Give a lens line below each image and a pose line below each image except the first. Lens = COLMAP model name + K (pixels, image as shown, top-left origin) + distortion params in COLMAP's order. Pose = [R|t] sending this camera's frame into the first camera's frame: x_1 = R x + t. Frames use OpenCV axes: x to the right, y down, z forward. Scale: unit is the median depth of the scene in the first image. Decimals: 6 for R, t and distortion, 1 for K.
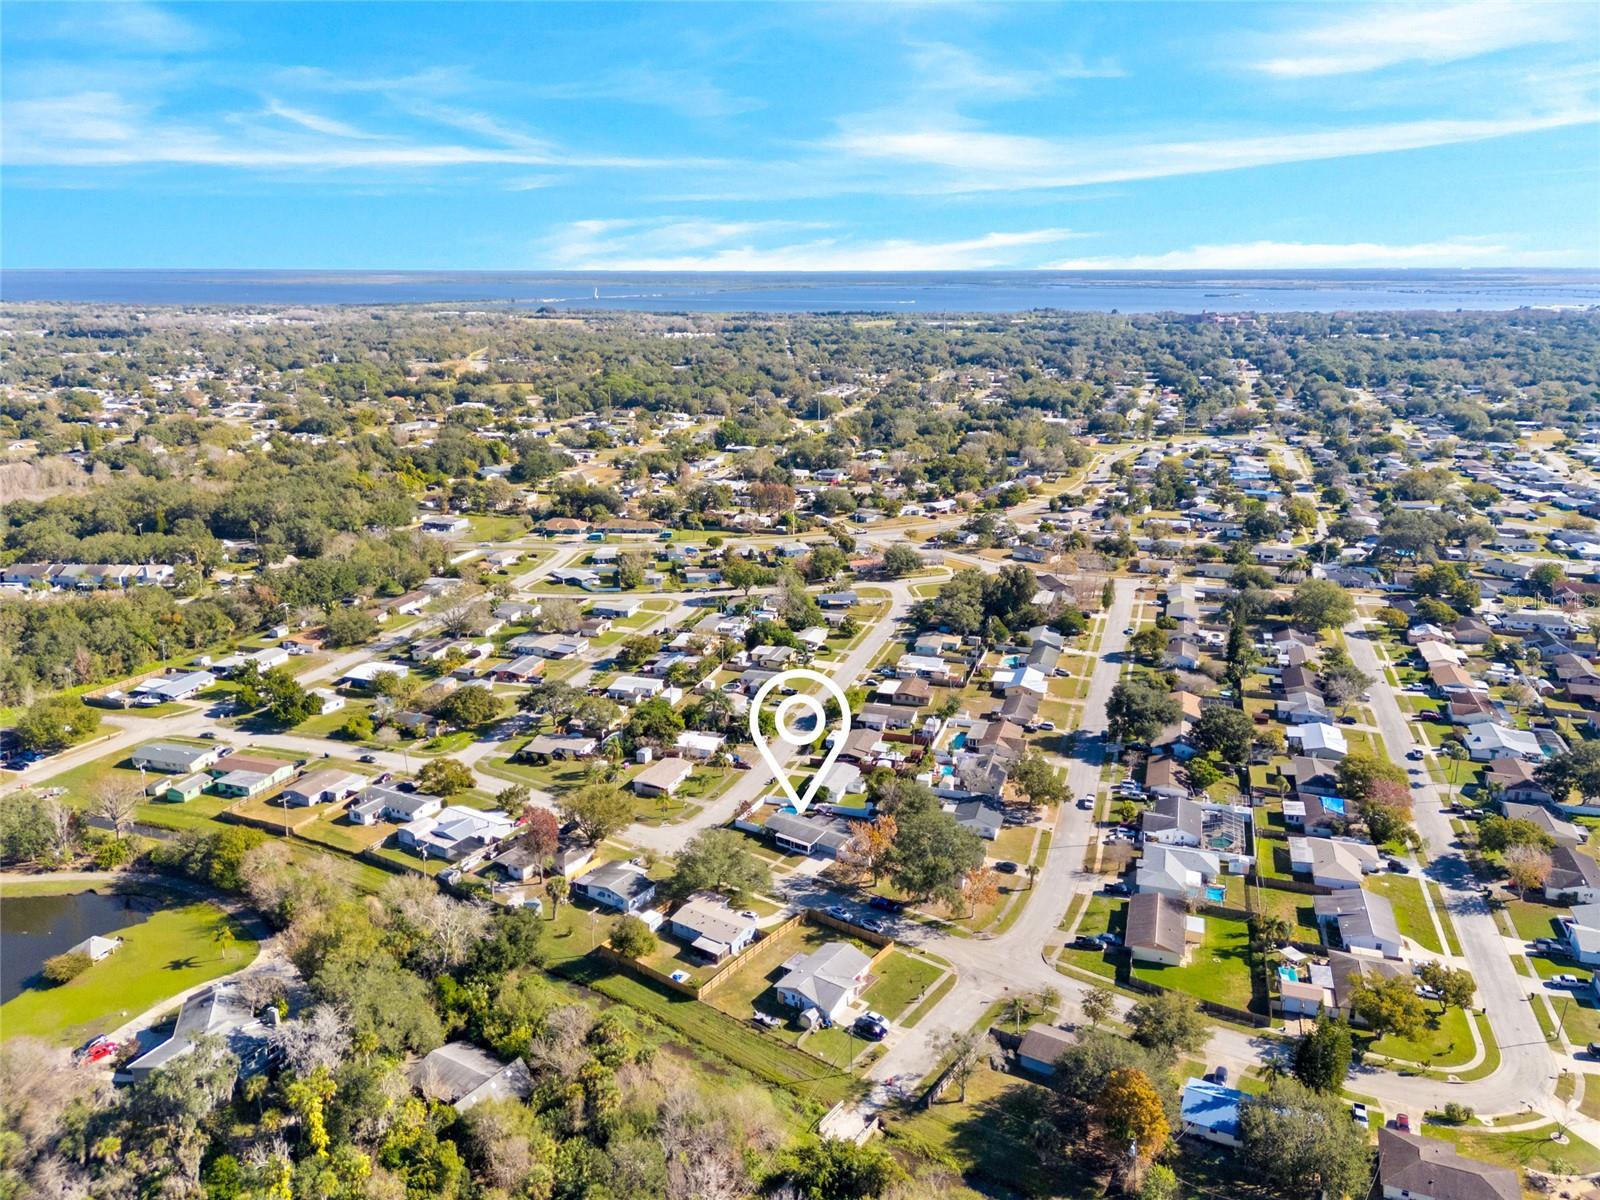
lens RADIAL K [[1178.8, 0, 800.0], [0, 1178.8, 600.0], [0, 0, 1]] dist [0.045396, -0.026700]
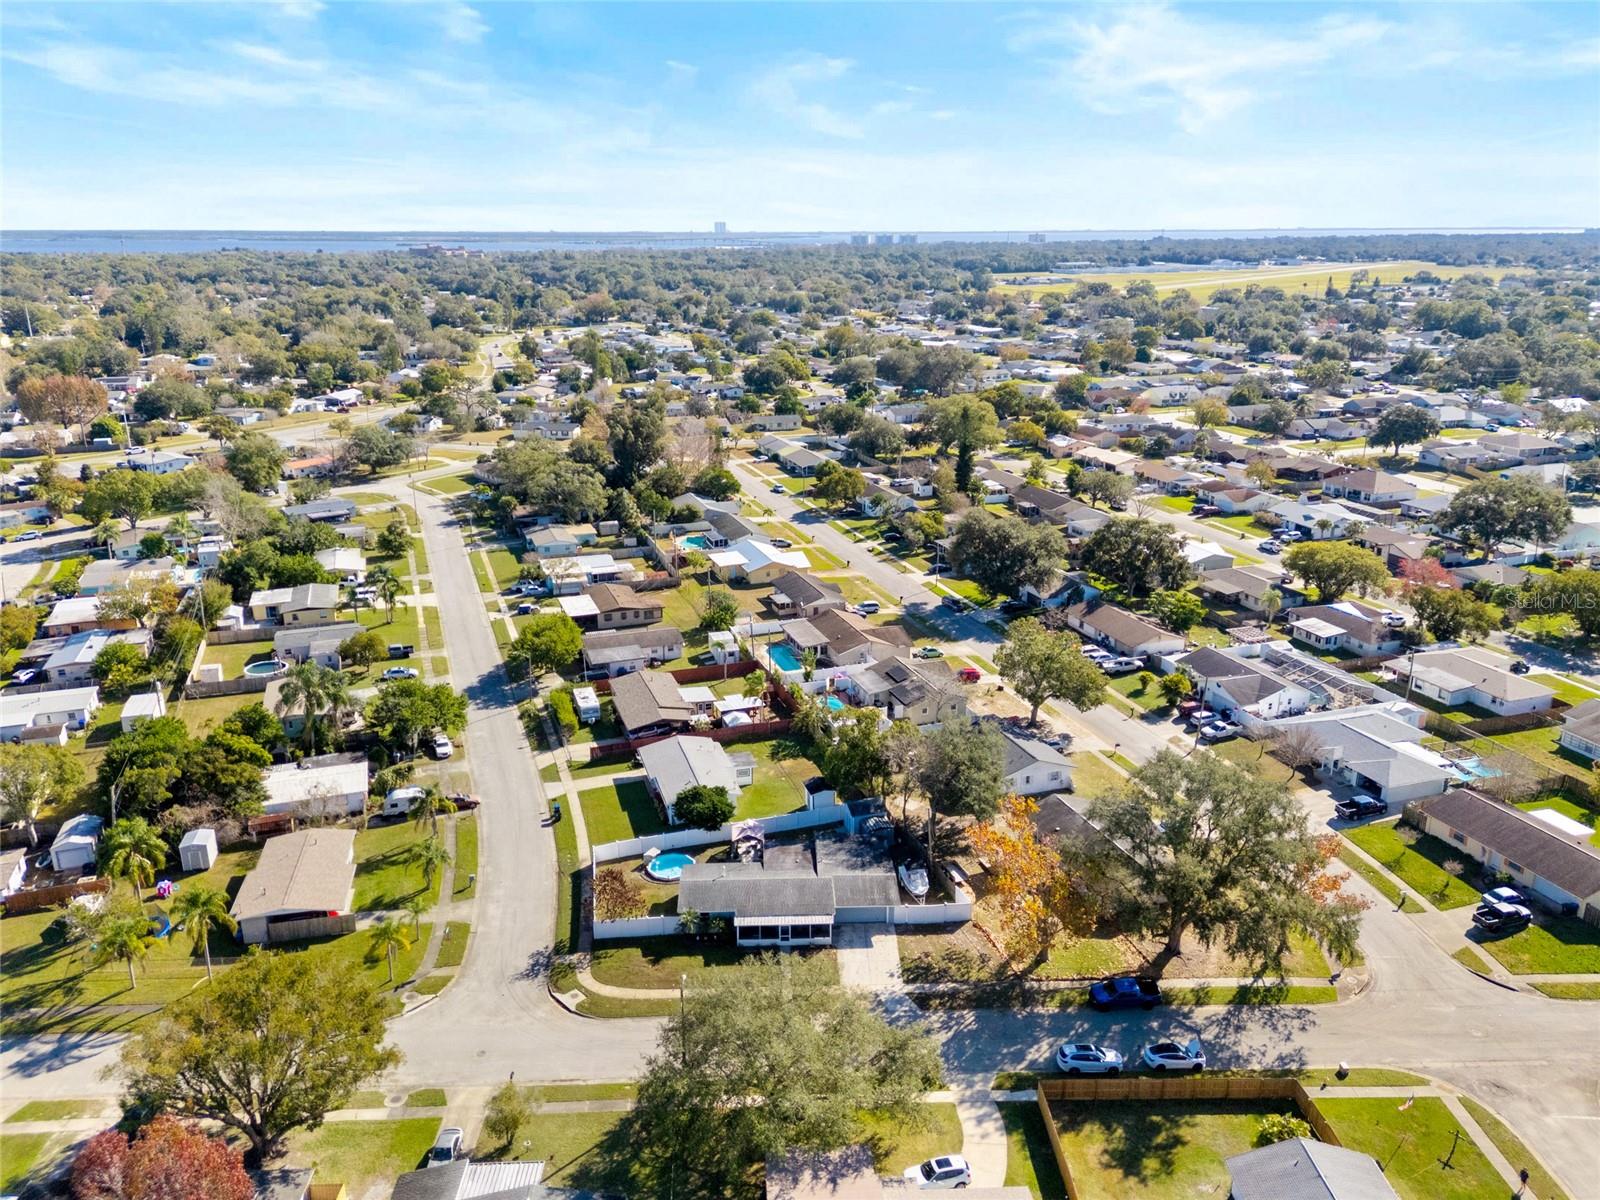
lens RADIAL K [[1178.8, 0, 800.0], [0, 1178.8, 600.0], [0, 0, 1]] dist [0.045396, -0.026700]
pose [[0.791660, -0.178509, 0.584302, -0.186922], [0.163568, 0.983379, 0.078815, 0.050057], [-0.588659, 0.033178, 0.807700, 0.548061]]
